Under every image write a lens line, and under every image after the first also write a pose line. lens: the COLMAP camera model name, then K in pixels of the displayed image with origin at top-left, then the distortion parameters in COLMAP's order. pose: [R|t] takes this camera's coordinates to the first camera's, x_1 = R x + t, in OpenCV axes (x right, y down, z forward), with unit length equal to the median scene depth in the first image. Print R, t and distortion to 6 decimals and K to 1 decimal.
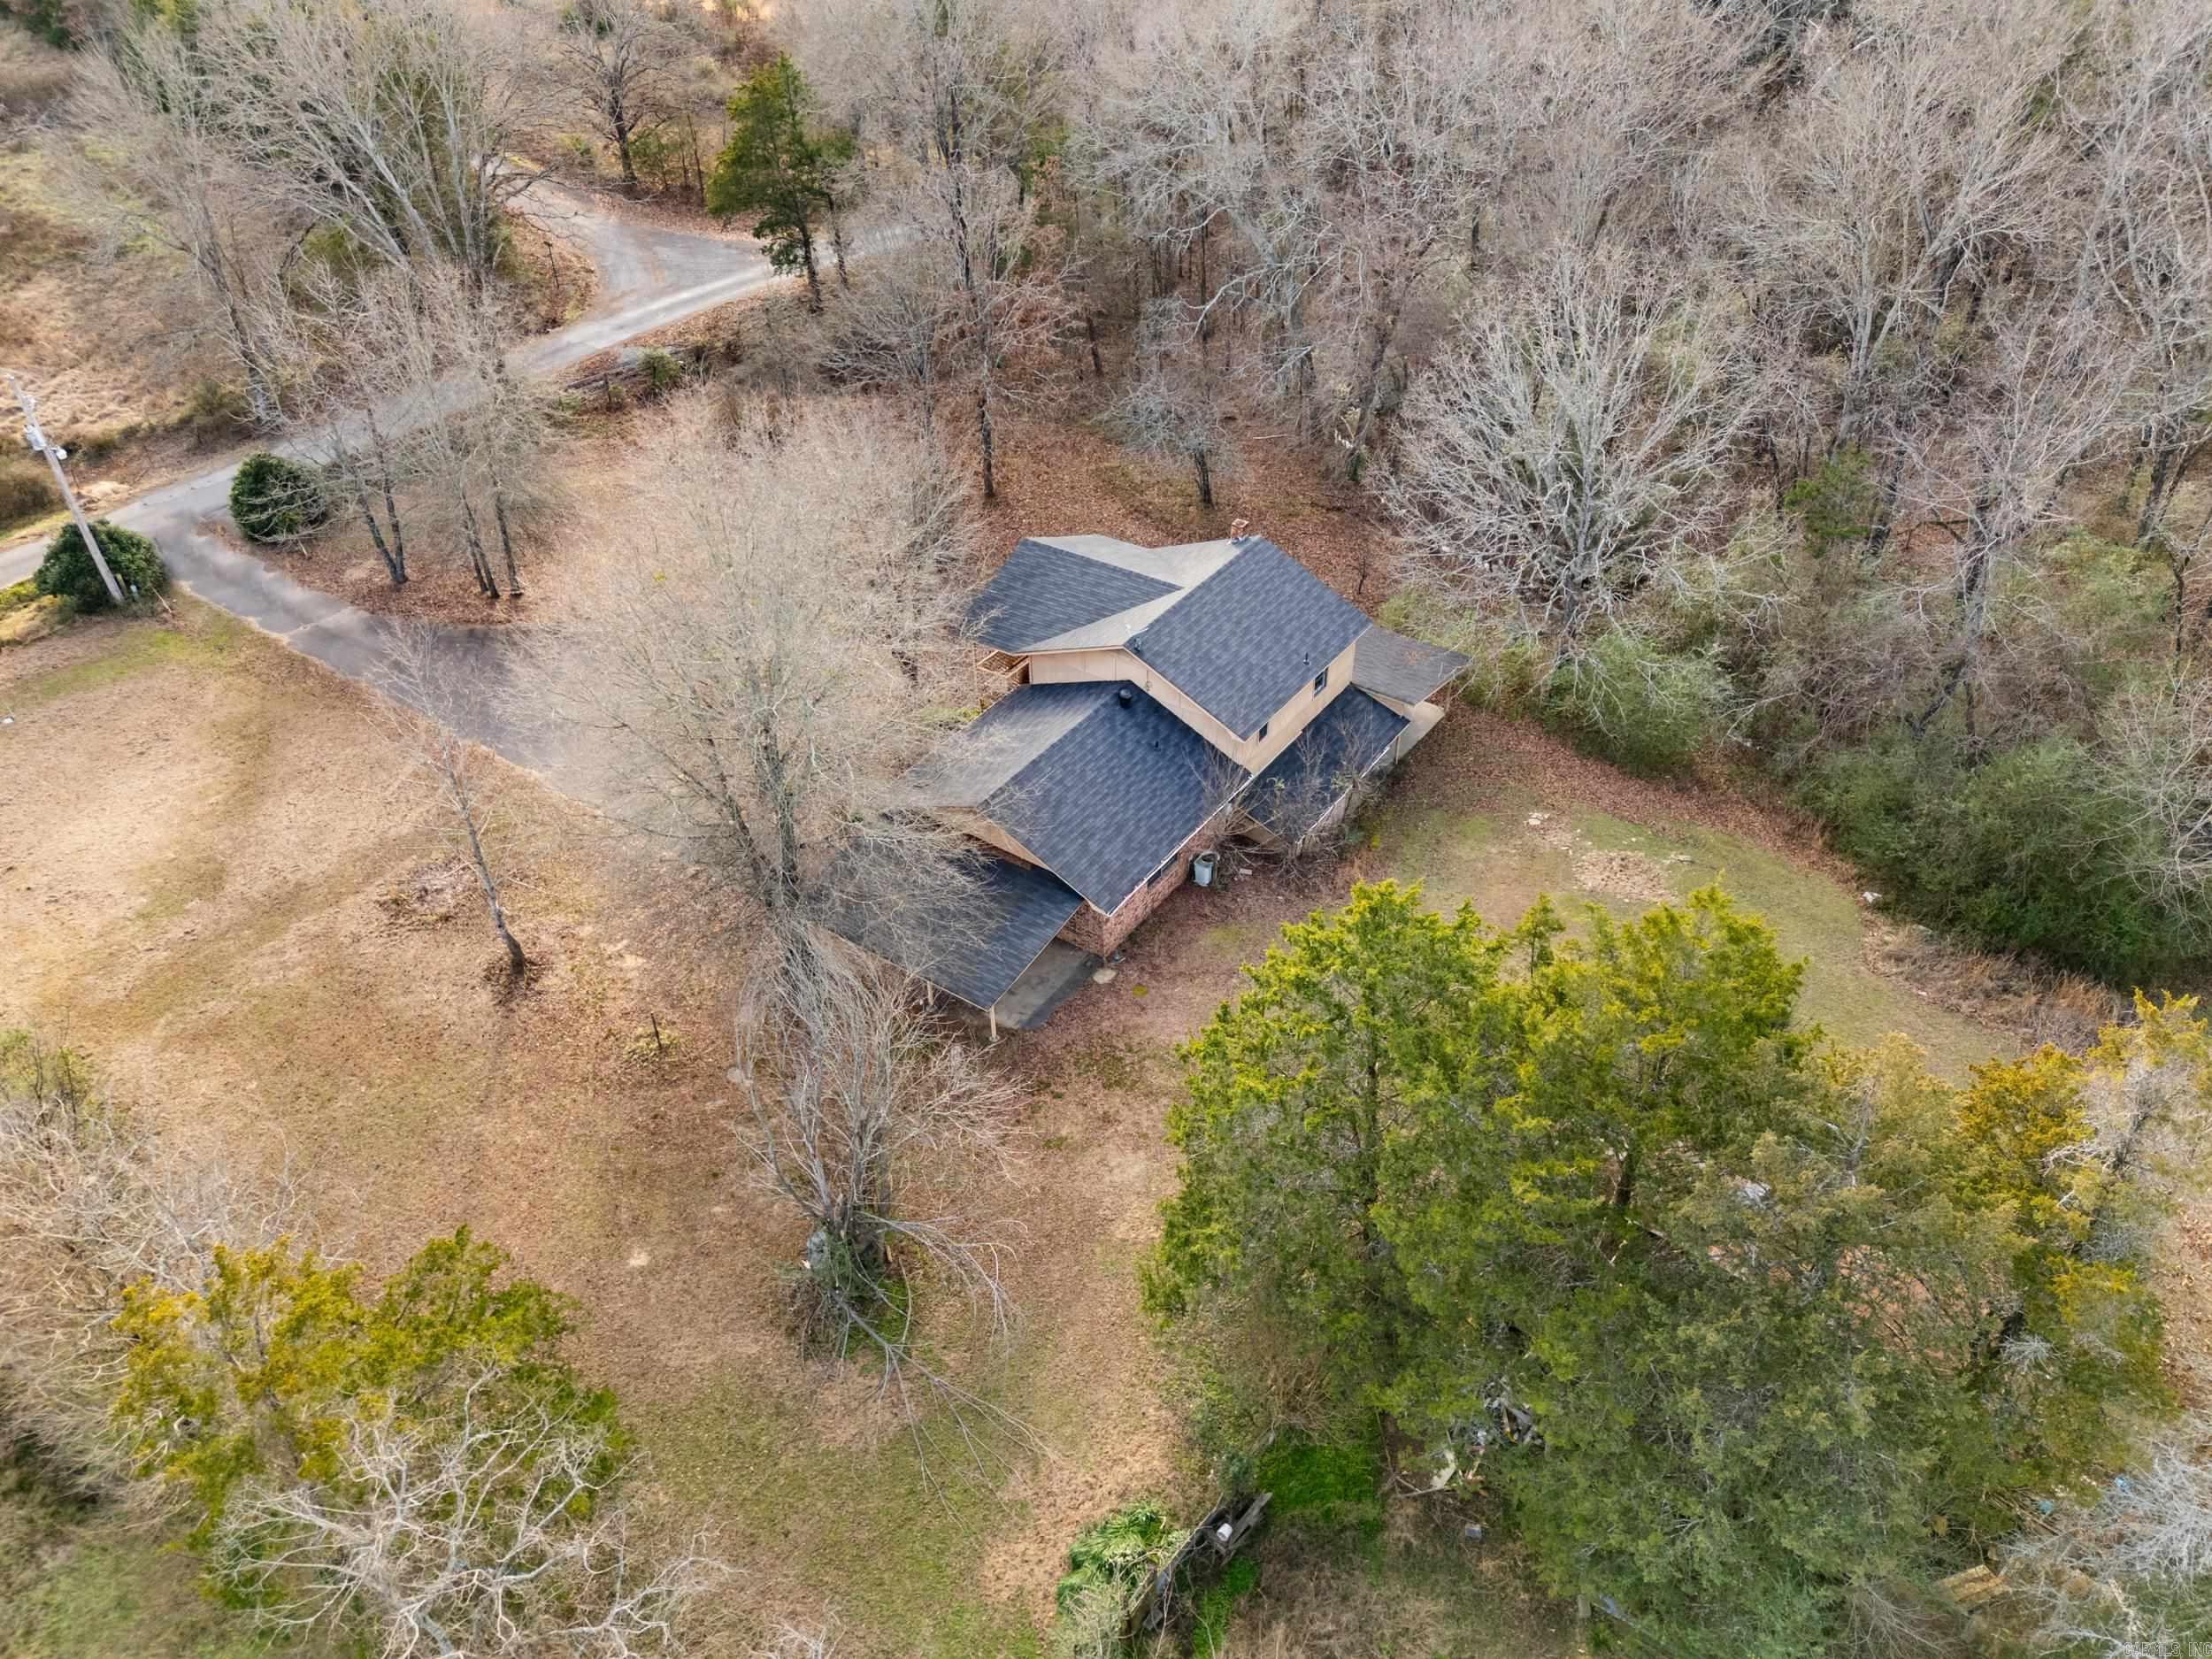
lens RADIAL K [[1616.6, 0, 1117.5], [0, 1616.6, 825.9], [0, 0, 1]] dist [0.076937, -0.067491]
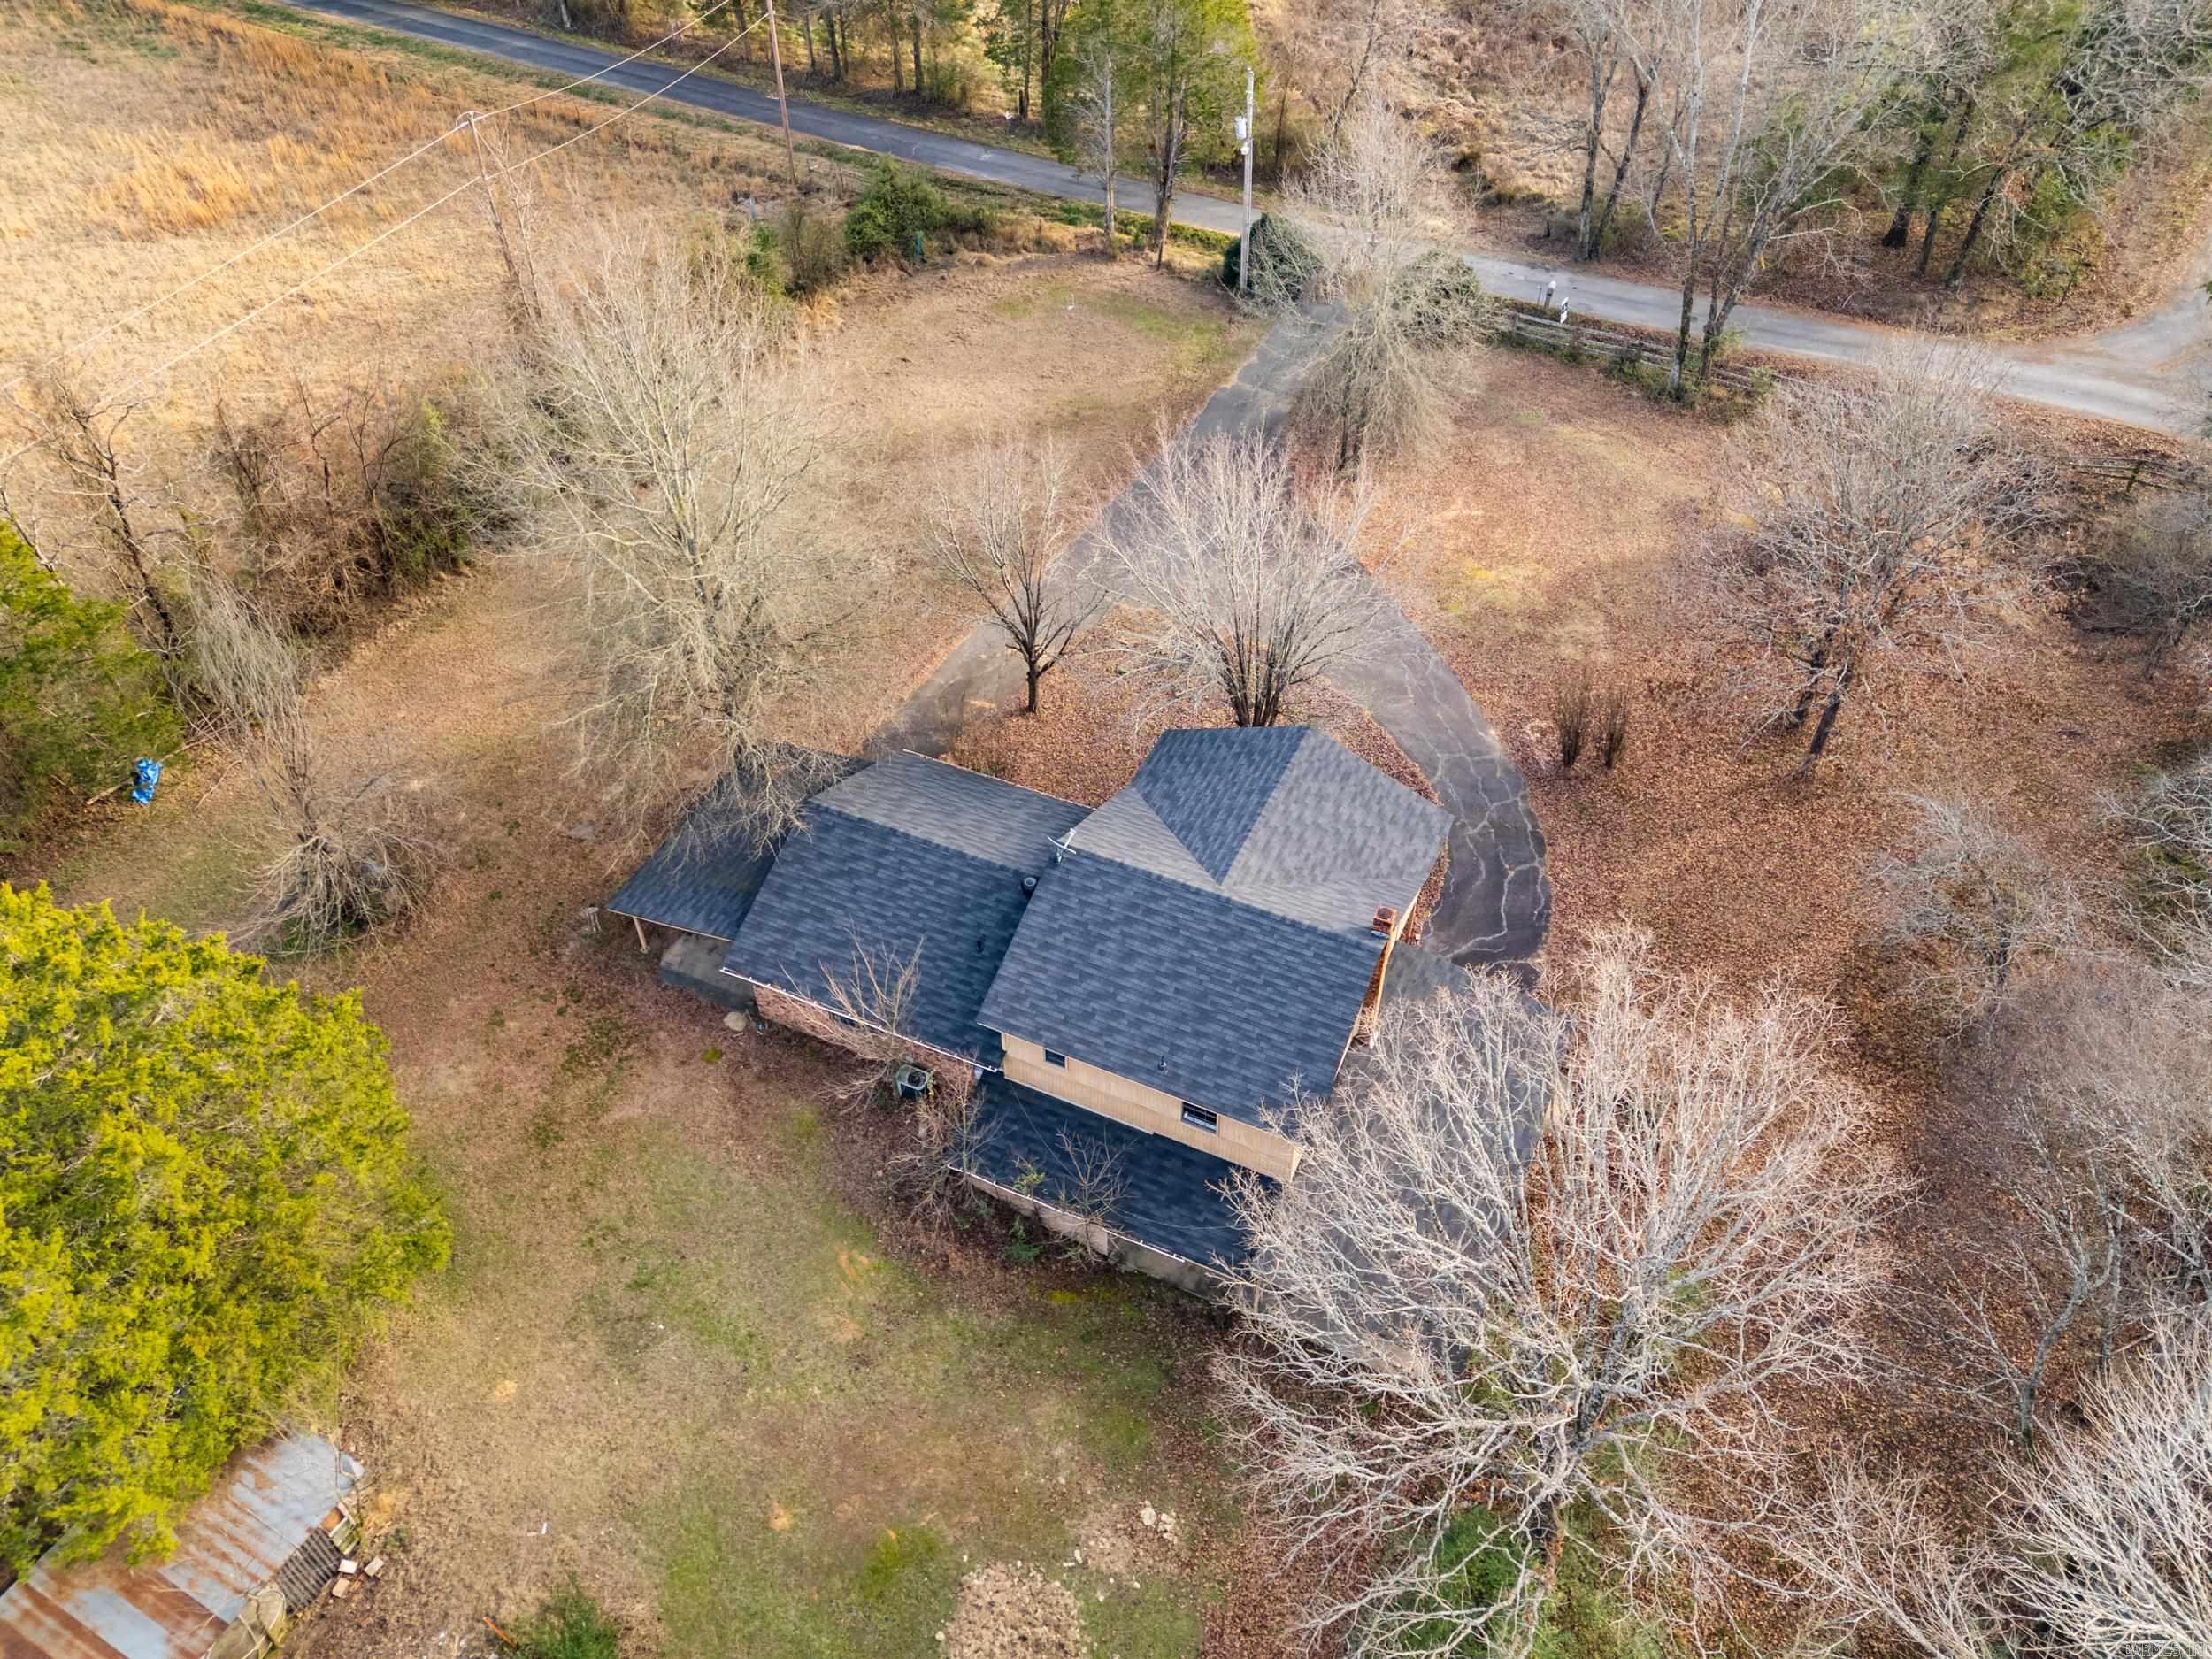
lens RADIAL K [[1616.6, 0, 1117.5], [0, 1616.6, 825.9], [0, 0, 1]] dist [0.076937, -0.067491]
pose [[0.179363, 0.704115, -0.687059, 0.518356], [-0.622019, 0.622238, 0.475301, -0.483957], [0.762182, 0.342113, 0.549580, 0.551298]]
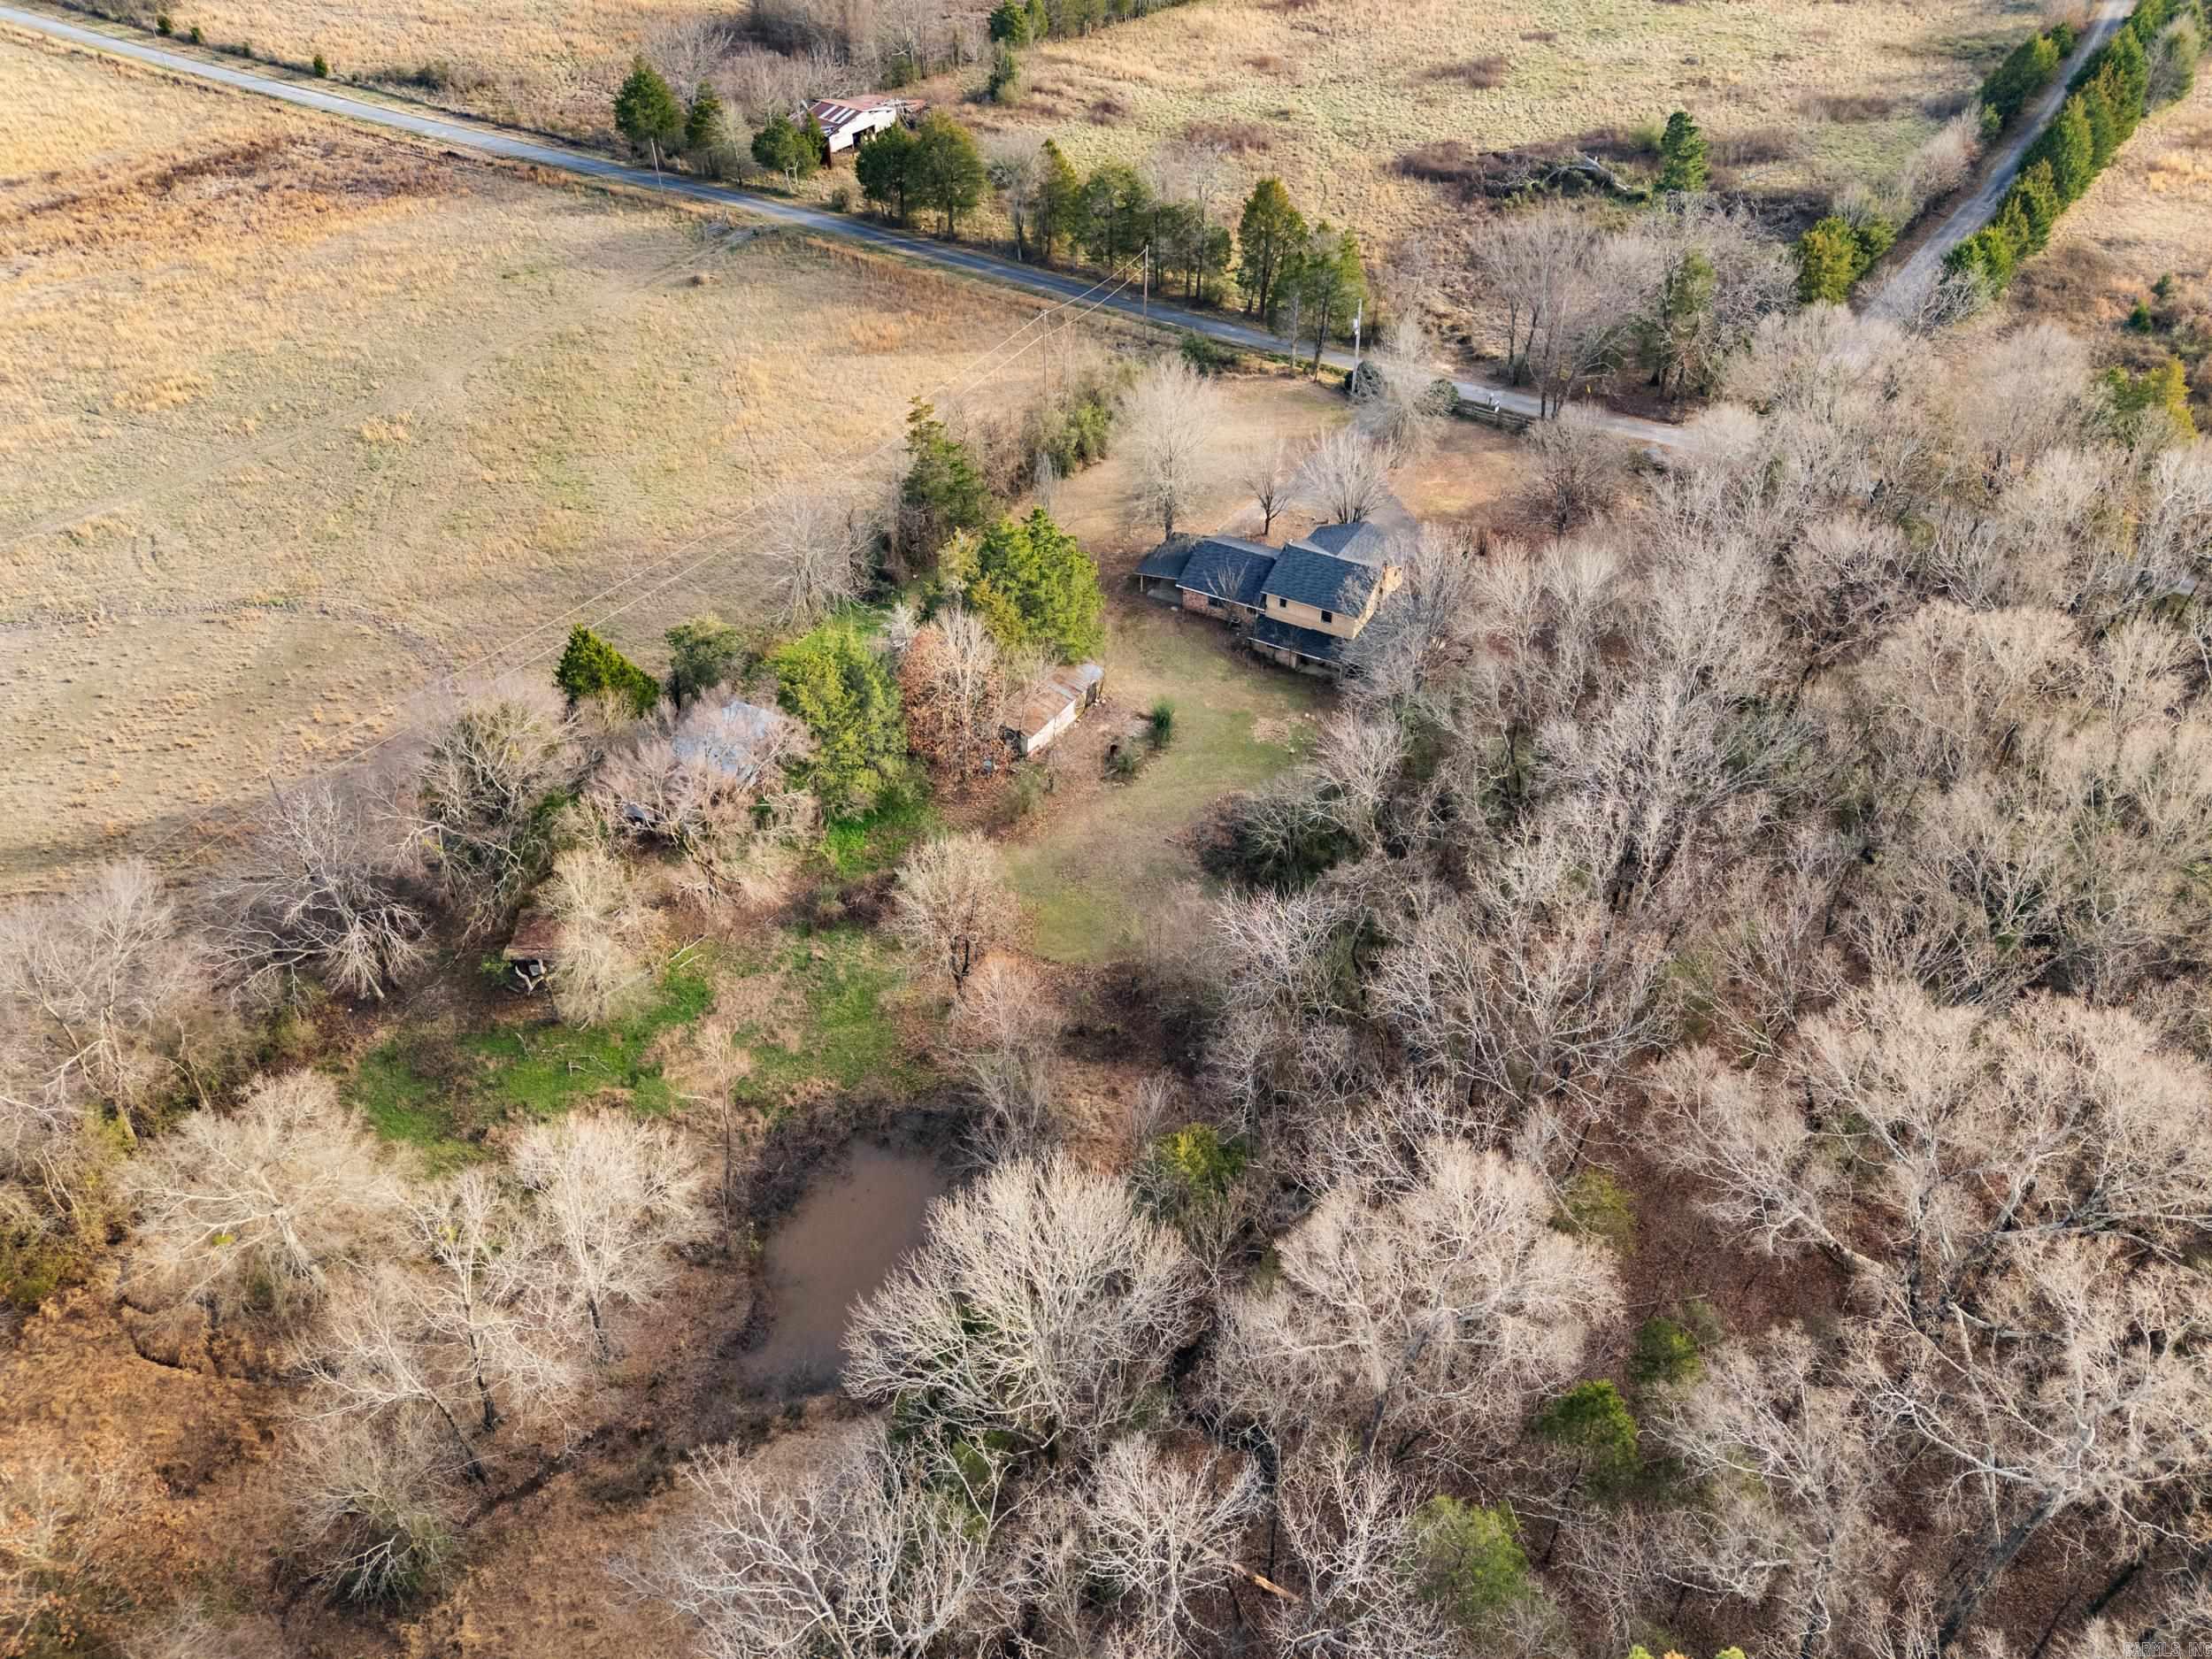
lens RADIAL K [[1616.6, 0, 1117.5], [0, 1616.6, 825.9], [0, 0, 1]] dist [0.076937, -0.067491]
pose [[0.100604, 0.654246, -0.749561, 2.083983], [-0.629832, 0.625085, 0.461064, -0.806437], [0.770189, 0.425712, 0.474951, -0.228202]]
